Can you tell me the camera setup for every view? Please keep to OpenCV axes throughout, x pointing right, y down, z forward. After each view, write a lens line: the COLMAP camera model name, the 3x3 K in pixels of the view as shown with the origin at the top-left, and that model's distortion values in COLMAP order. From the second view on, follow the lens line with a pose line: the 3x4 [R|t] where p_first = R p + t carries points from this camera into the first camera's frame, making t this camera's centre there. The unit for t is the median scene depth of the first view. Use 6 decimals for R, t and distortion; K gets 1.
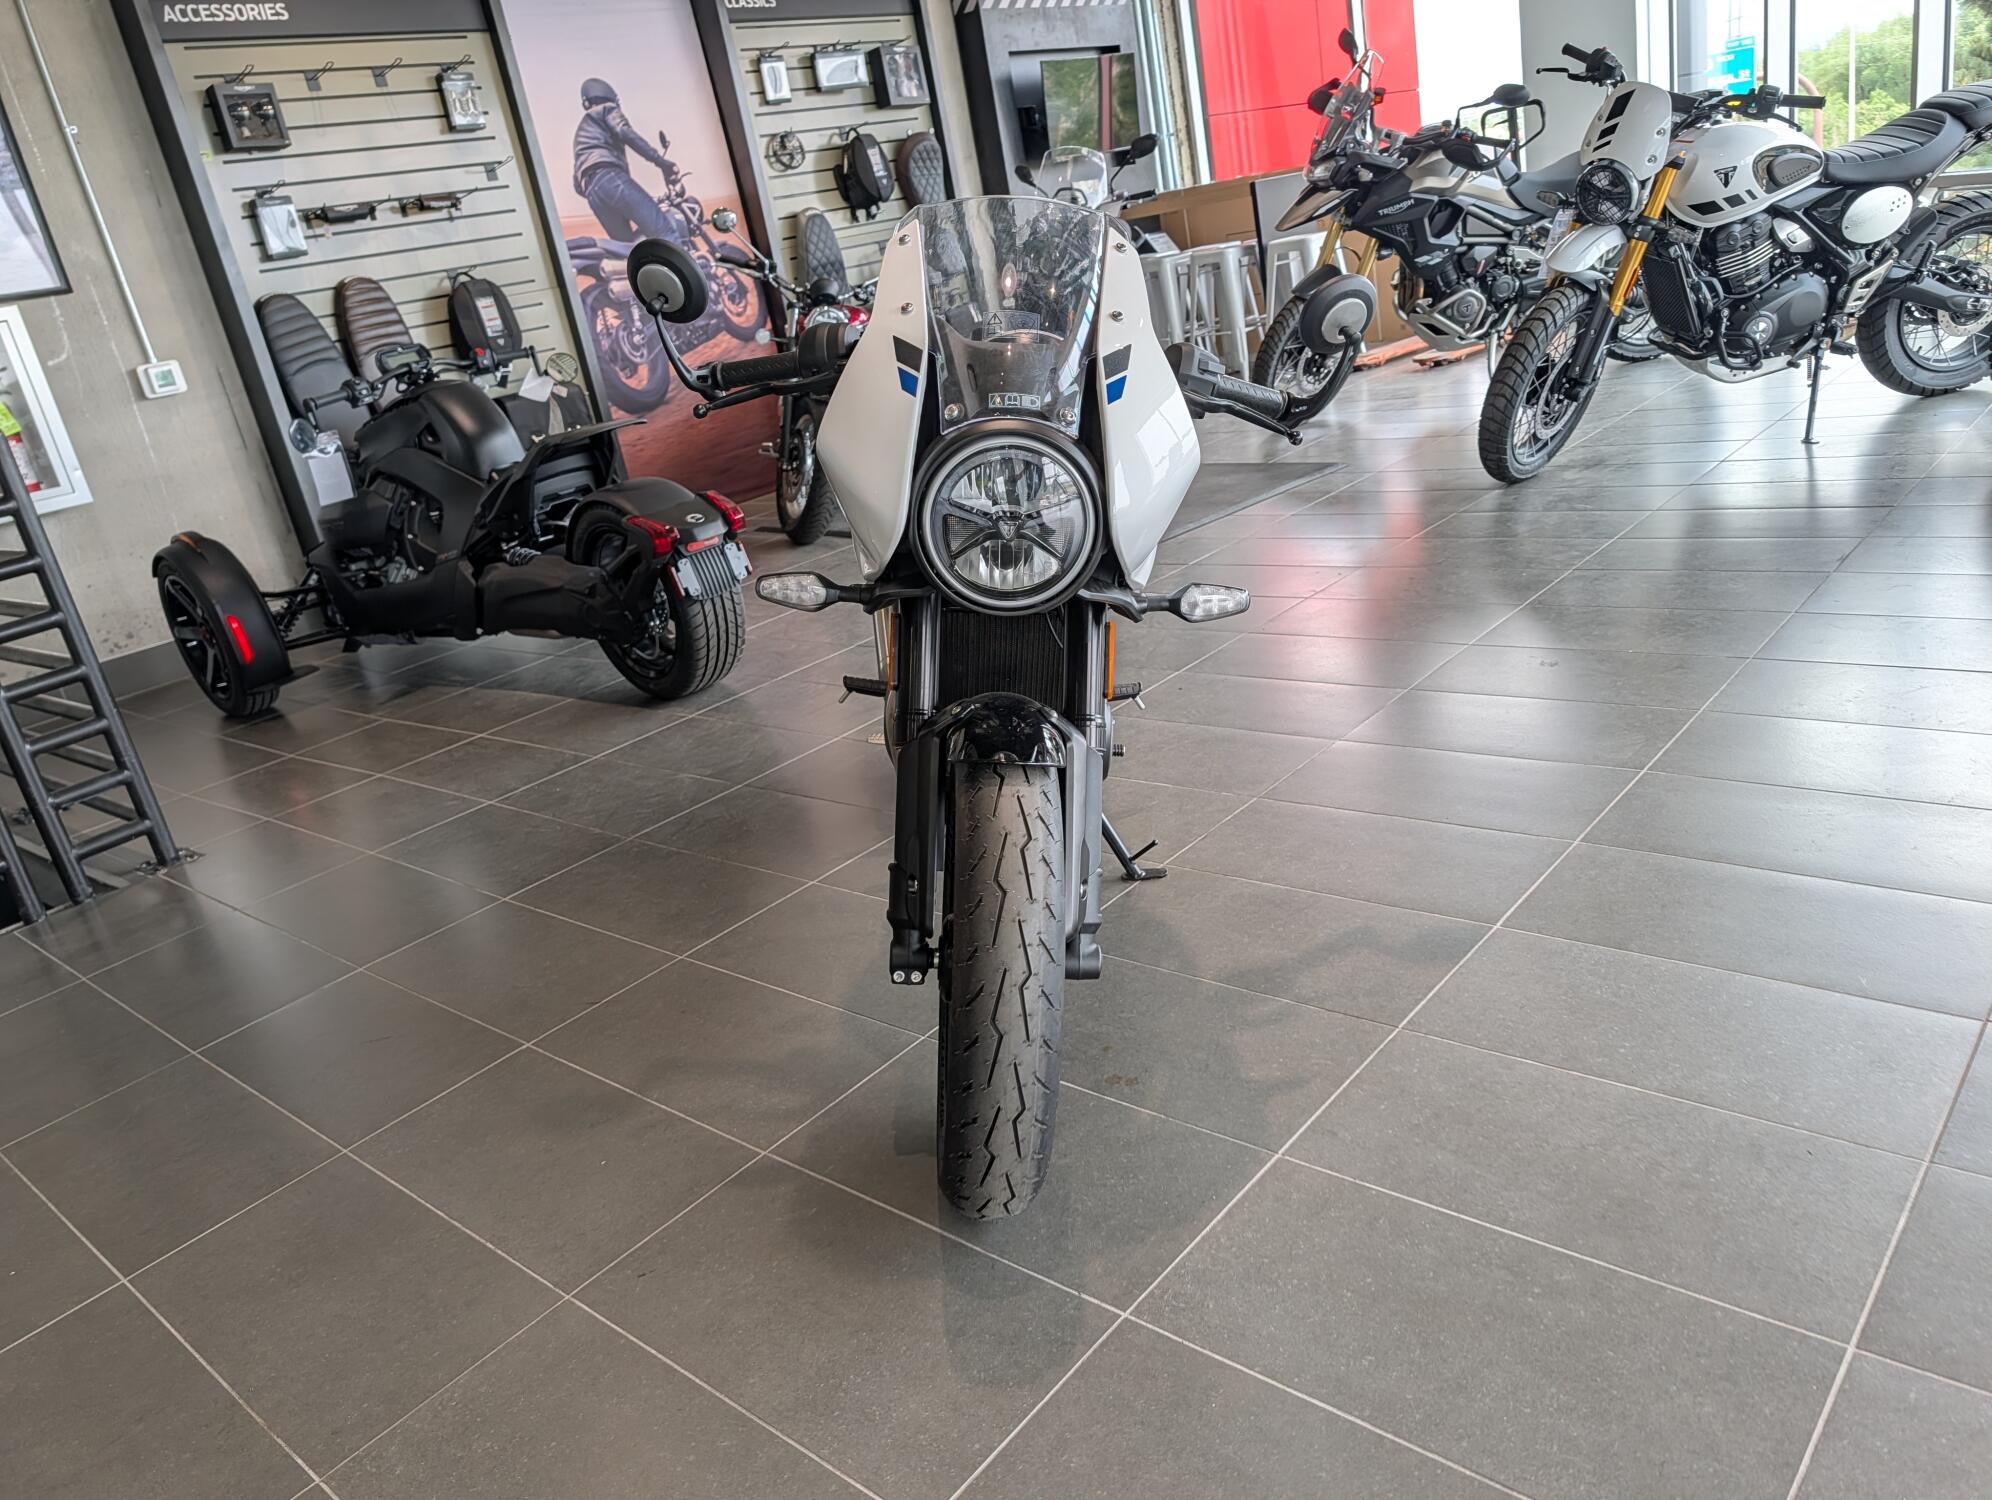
lens RADIAL K [[1448.0, 0, 996.0], [0, 1448.0, 750.0], [0, 0, 1]] dist [0.004254, -0.002111]
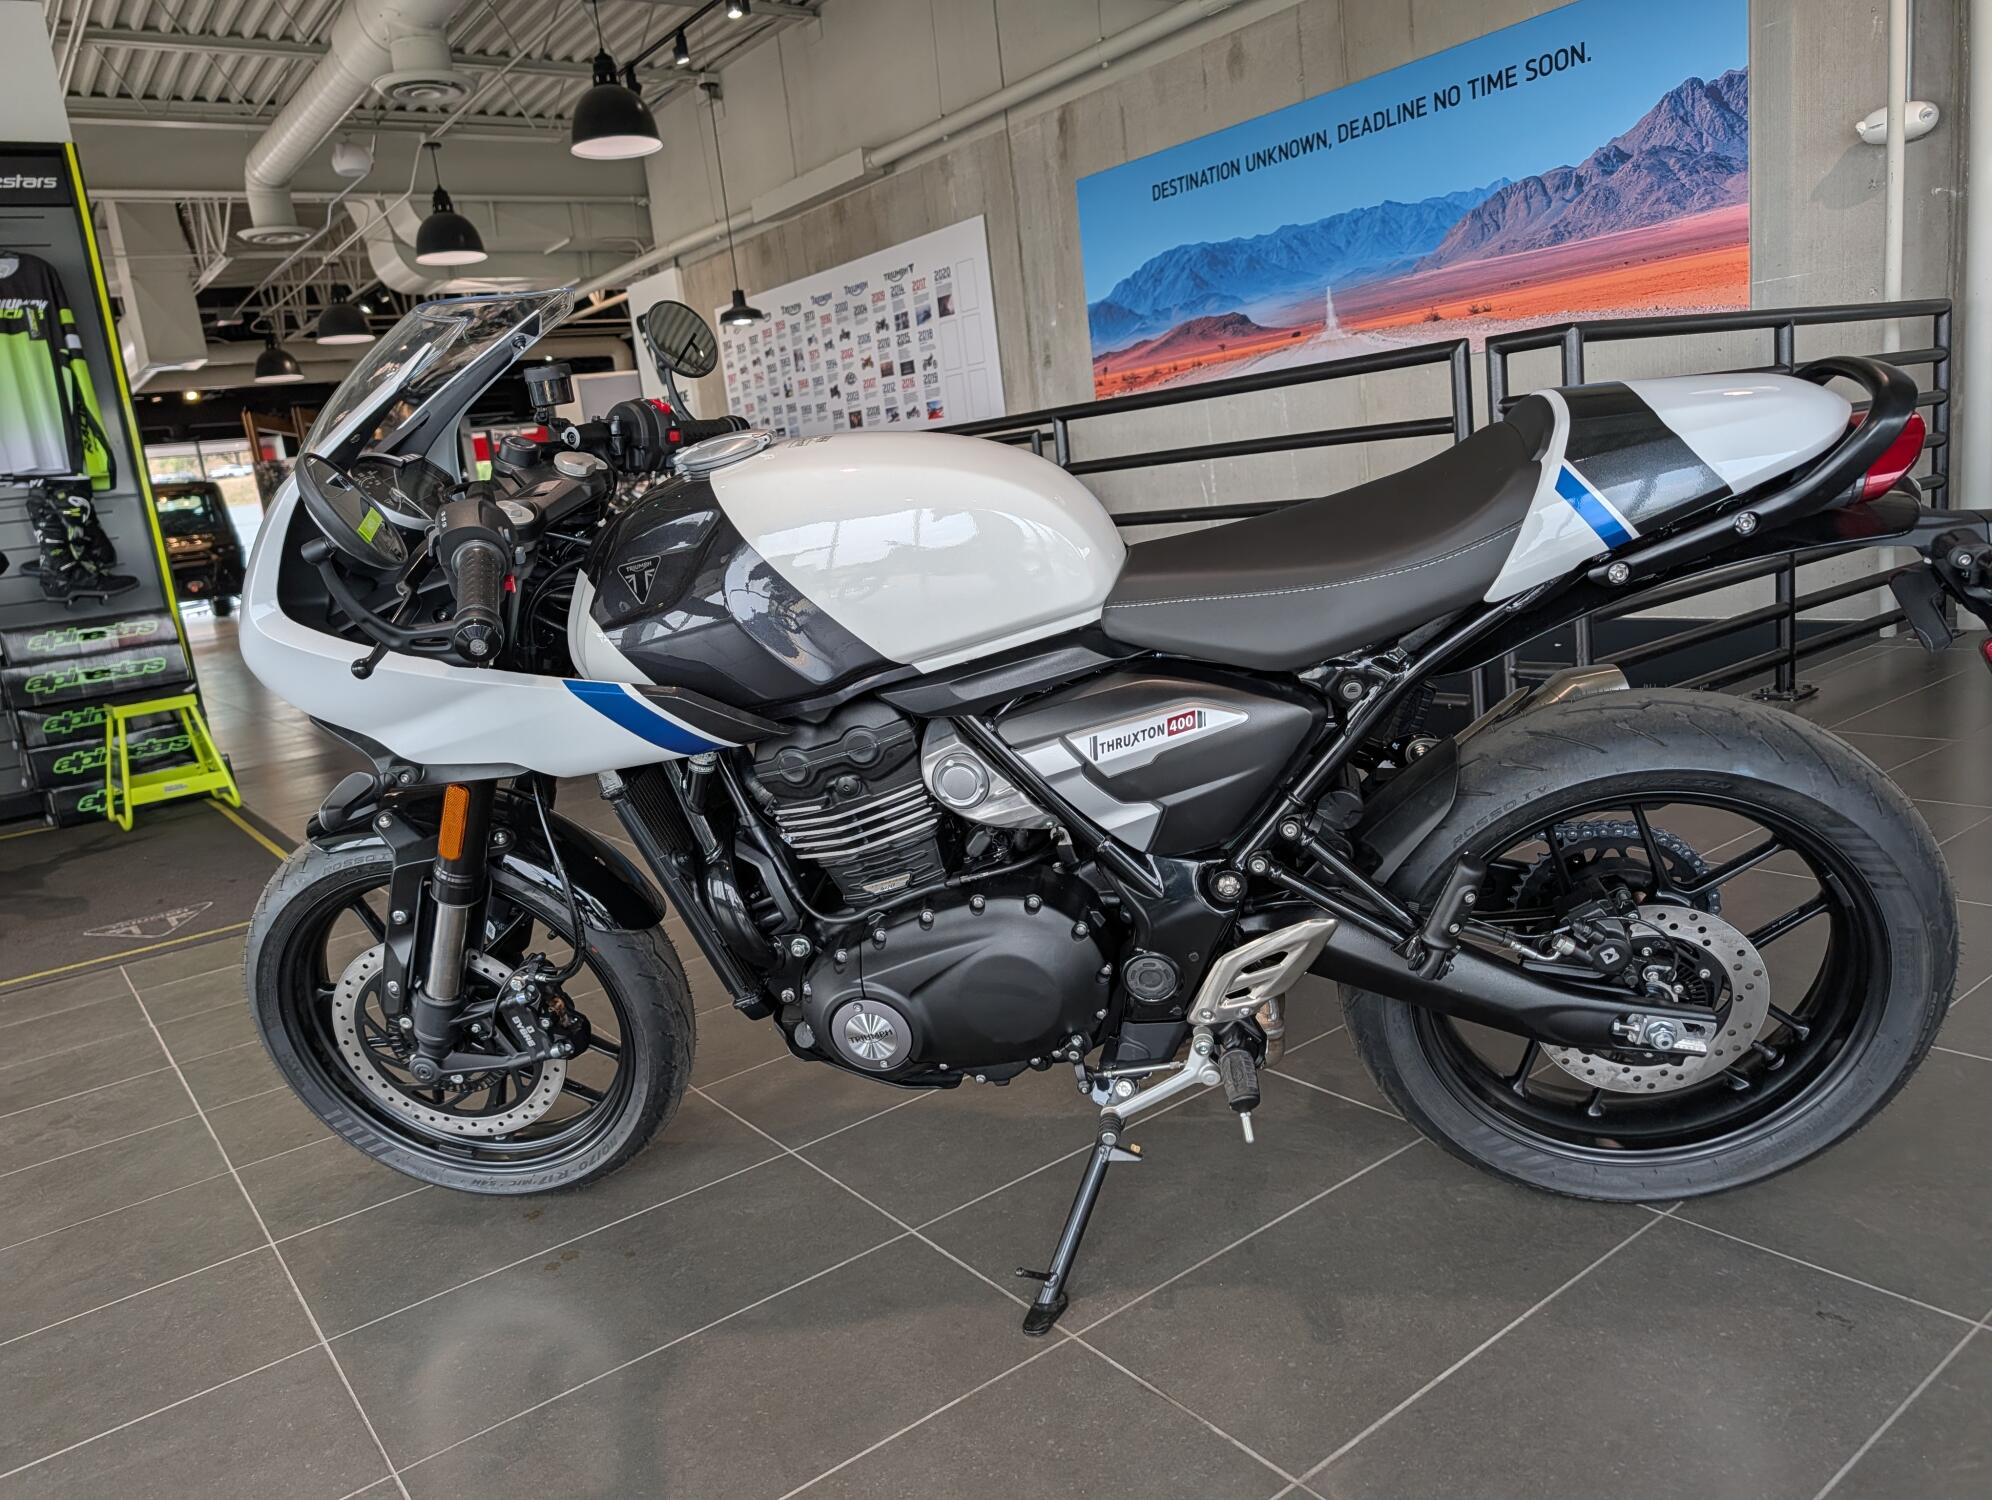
lens RADIAL K [[1448.0, 0, 996.0], [0, 1448.0, 750.0], [0, 0, 1]] dist [0.004254, -0.002111]
pose [[-0.181529, 0.376748, -0.908355, 0.229004], [-0.192123, 0.892314, 0.408490, -0.148971], [0.964435, 0.248669, -0.089599, 0.388426]]
